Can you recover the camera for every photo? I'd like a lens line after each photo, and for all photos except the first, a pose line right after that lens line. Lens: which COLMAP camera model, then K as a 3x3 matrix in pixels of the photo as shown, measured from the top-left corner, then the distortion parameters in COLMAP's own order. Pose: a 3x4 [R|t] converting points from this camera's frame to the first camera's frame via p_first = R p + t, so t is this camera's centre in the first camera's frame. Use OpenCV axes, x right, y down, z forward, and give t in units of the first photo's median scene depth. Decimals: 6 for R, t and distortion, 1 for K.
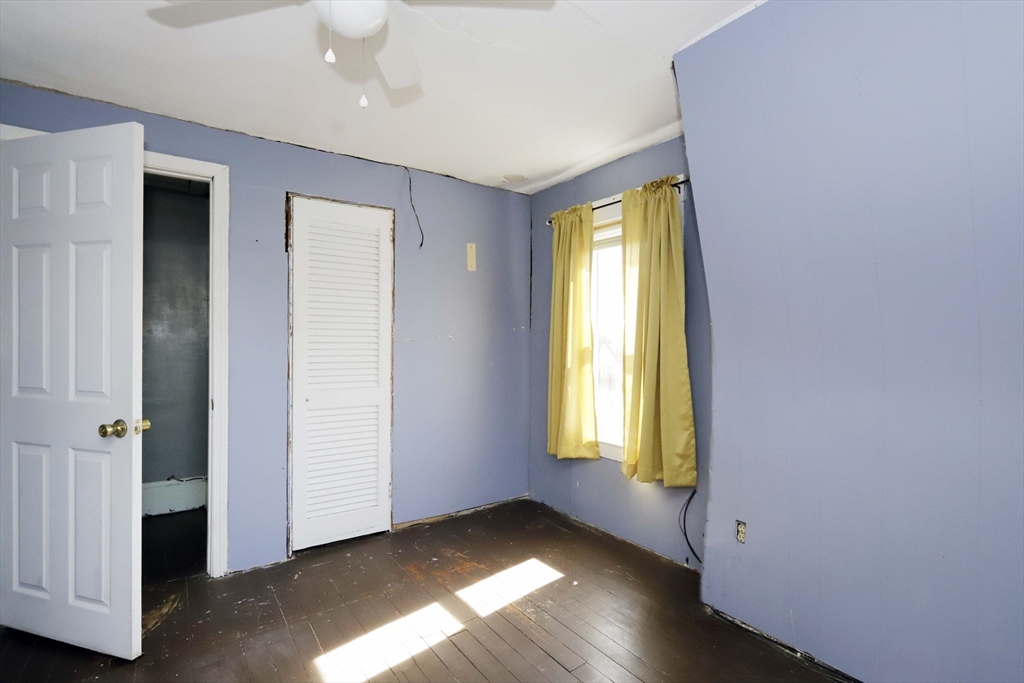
lens RADIAL K [[484.8, 0, 514.6], [0, 484.8, 344.9], [0, 0, 1]] dist [-0.003724, 0.001308]
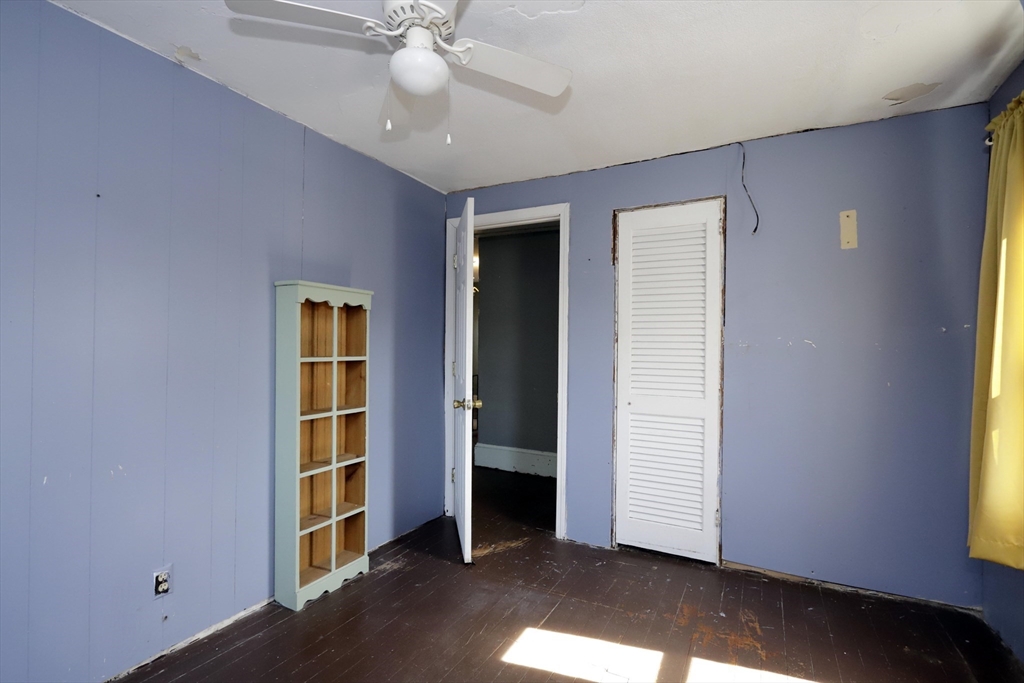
lens RADIAL K [[484.8, 0, 514.6], [0, 484.8, 344.9], [0, 0, 1]] dist [-0.003724, 0.001308]
pose [[0.454243, -0.002225, -0.890875, 0.391123], [-0.012129, 0.999889, -0.008682, -0.000298], [0.890795, 0.014749, 0.454165, 0.301384]]
